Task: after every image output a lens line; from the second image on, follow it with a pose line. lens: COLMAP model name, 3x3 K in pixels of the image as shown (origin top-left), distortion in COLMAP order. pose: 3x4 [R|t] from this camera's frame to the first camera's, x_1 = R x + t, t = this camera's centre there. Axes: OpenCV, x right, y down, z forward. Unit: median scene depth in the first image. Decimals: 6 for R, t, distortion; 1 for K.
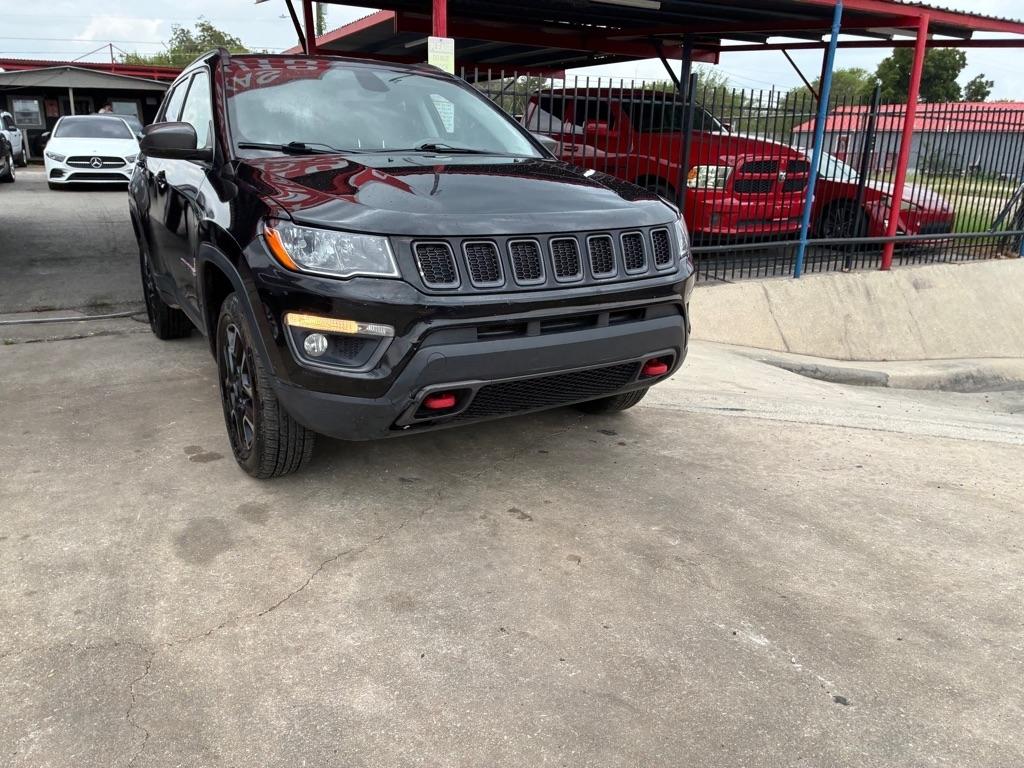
lens RADIAL K [[786.3, 0, 507.3], [0, 786.3, 393.9], [0, 0, 1]] dist [0.041245, -0.053828]
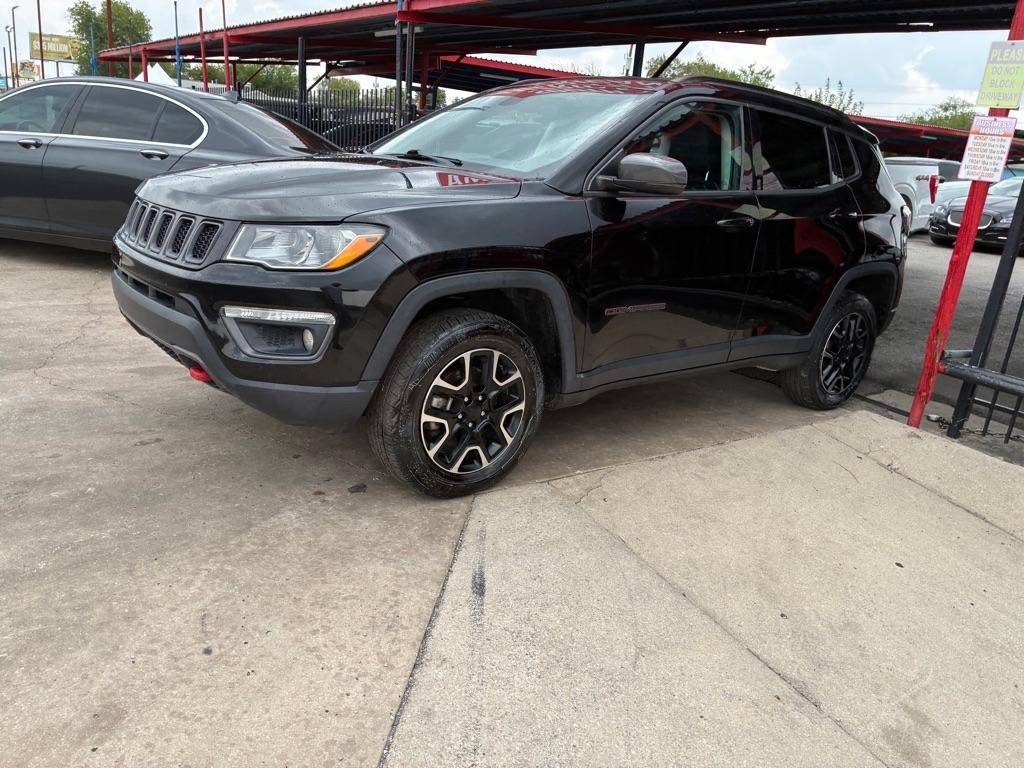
lens RADIAL K [[786.3, 0, 498.3], [0, 786.3, 394.5], [0, 0, 1]] dist [0.041245, -0.053828]
pose [[0.136170, 0.285972, -0.948514, 1.040076], [-0.375795, 0.900786, 0.217632, -0.317478], [0.916644, 0.326811, 0.230126, 1.040219]]
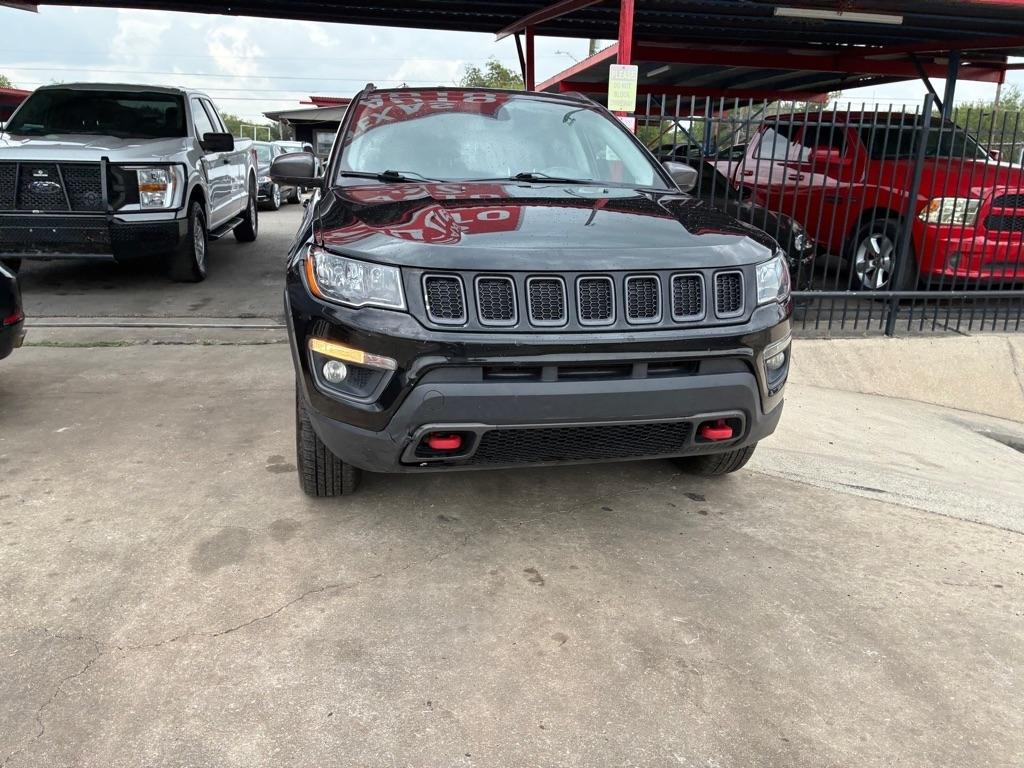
lens RADIAL K [[786.3, 0, 498.0], [0, 786.3, 387.4], [0, 0, 1]] dist [0.041245, -0.053828]
pose [[0.942945, 0.093352, -0.319594, 0.218304], [-0.106043, 0.994107, -0.022499, -0.033941], [0.315611, 0.055106, 0.947287, 0.097597]]
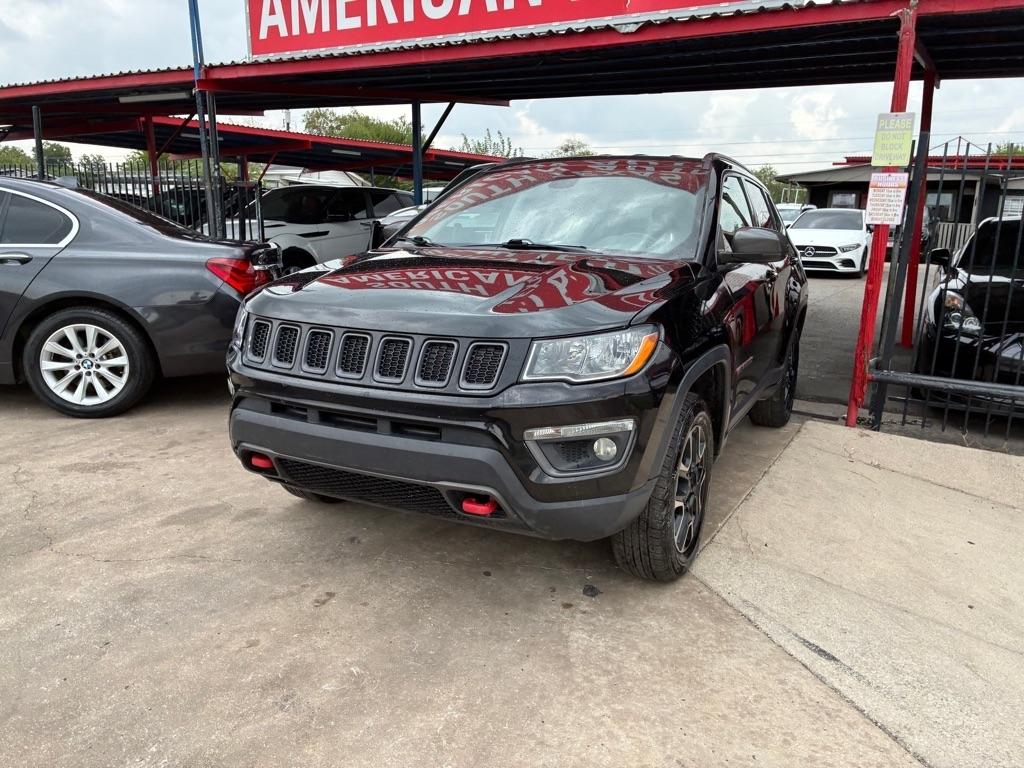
lens RADIAL K [[786.3, 0, 493.4], [0, 786.3, 394.6], [0, 0, 1]] dist [0.041245, -0.053828]
pose [[0.525205, 0.178865, -0.831965, 0.806598], [-0.264939, 0.963440, 0.039879, -0.169657], [0.808682, 0.199476, 0.553392, 0.498784]]
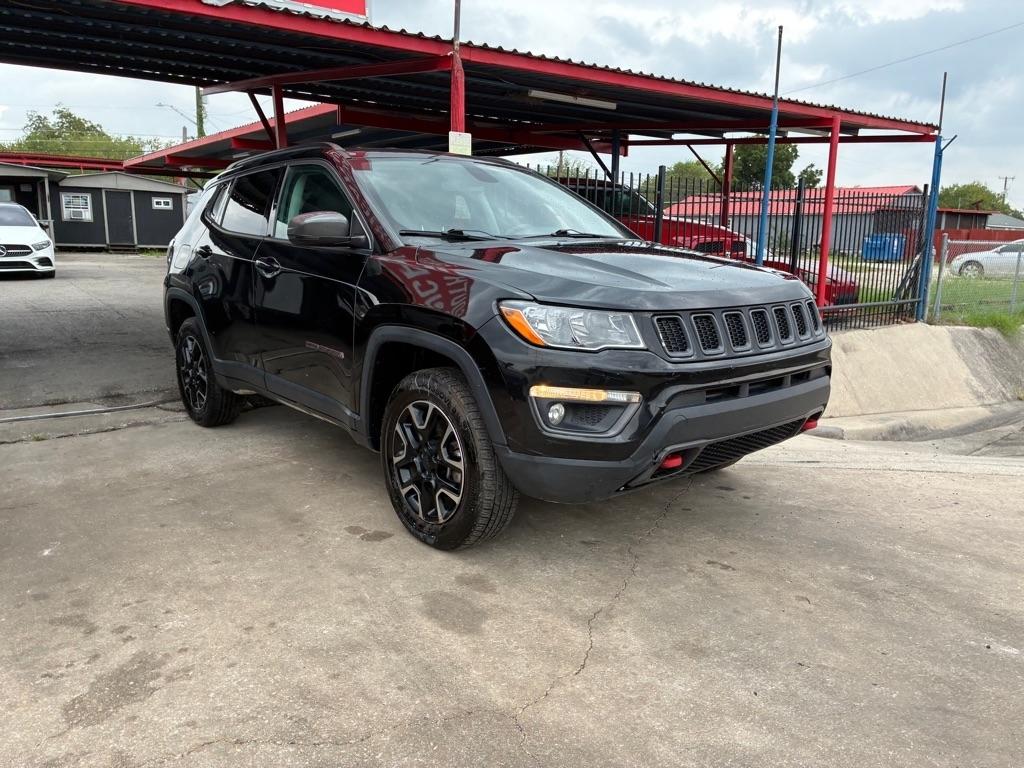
lens RADIAL K [[786.3, 0, 516.2], [0, 786.3, 387.3], [0, 0, 1]] dist [0.041245, -0.053828]
pose [[0.984536, -0.041022, 0.170314, -0.377479], [0.058967, 0.993068, -0.101679, 0.005419], [-0.164962, 0.110150, 0.980130, -0.029134]]
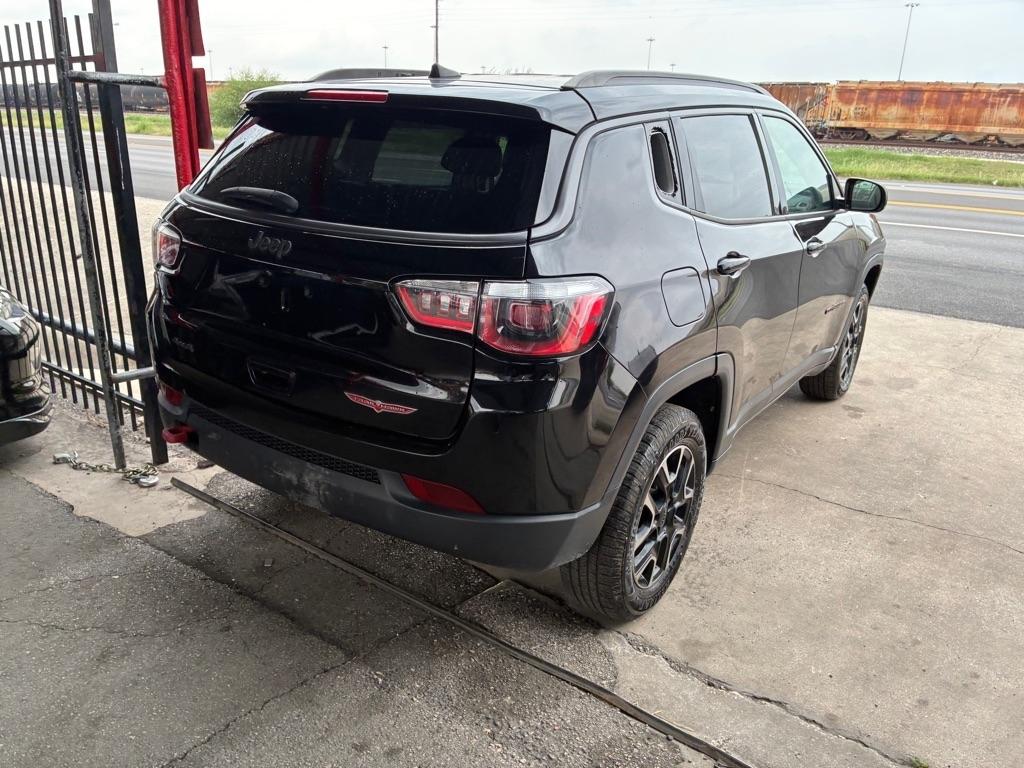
lens RADIAL K [[786.3, 0, 495.1], [0, 786.3, 400.8], [0, 0, 1]] dist [0.041245, -0.053828]
pose [[-0.424964, -0.342221, 0.838028, -1.322414], [0.223716, 0.857358, 0.463561, -0.750558], [-0.877130, 0.384477, -0.287786, 2.013210]]
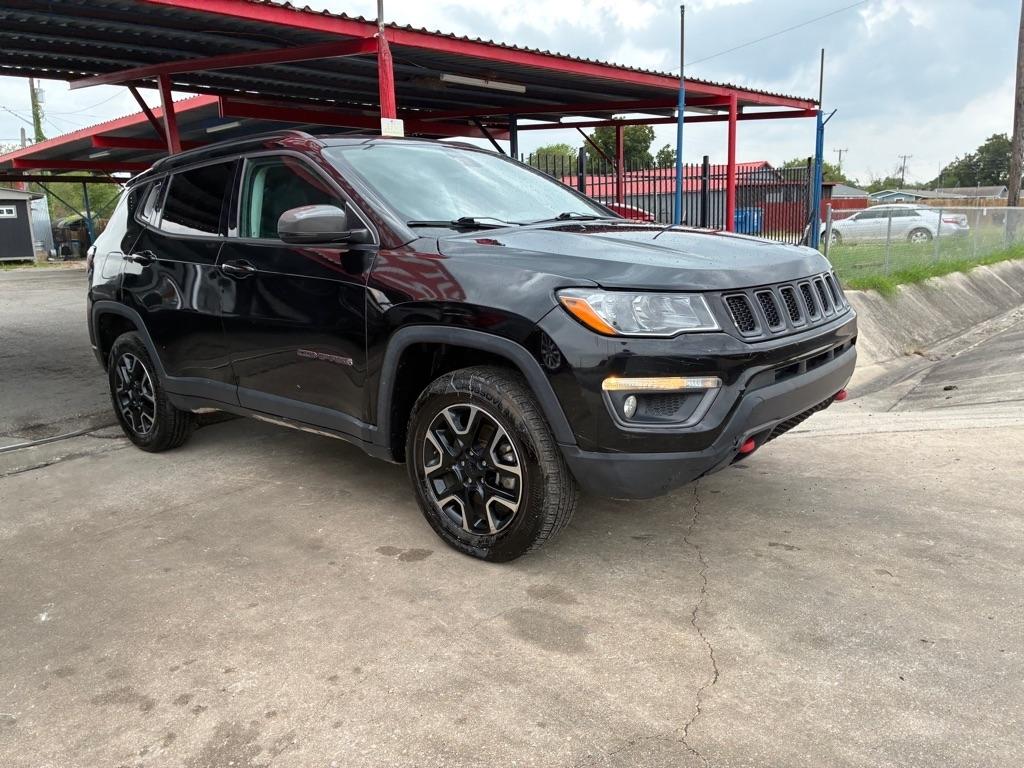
lens RADIAL K [[786.3, 0, 506.2], [0, 786.3, 380.9], [0, 0, 1]] dist [0.041245, -0.053828]
pose [[0.943387, -0.119284, 0.309503, -0.554095], [0.151095, 0.985208, -0.080844, -0.029856], [-0.295281, 0.123032, 0.947456, 0.076283]]
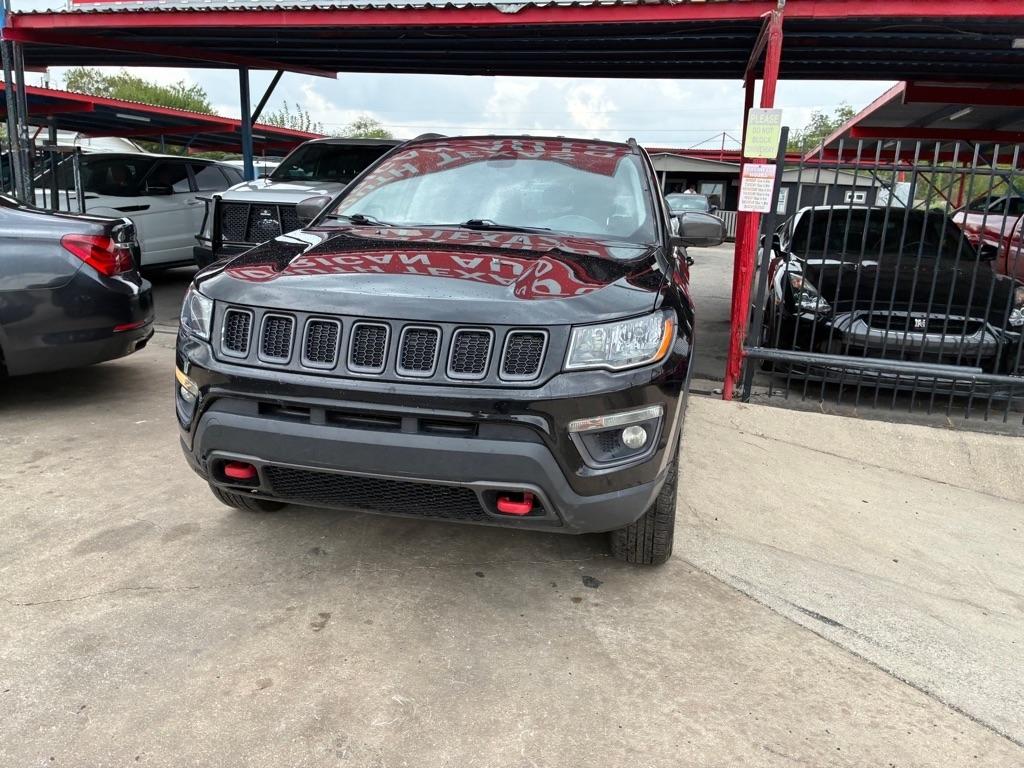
lens RADIAL K [[786.3, 0, 496.7], [0, 786.3, 382.9], [0, 0, 1]] dist [0.041245, -0.053828]
pose [[0.727788, 0.164921, -0.665677, 0.628400], [-0.233899, 0.972147, -0.014874, -0.125616], [0.644683, 0.166526, 0.746092, 0.364470]]
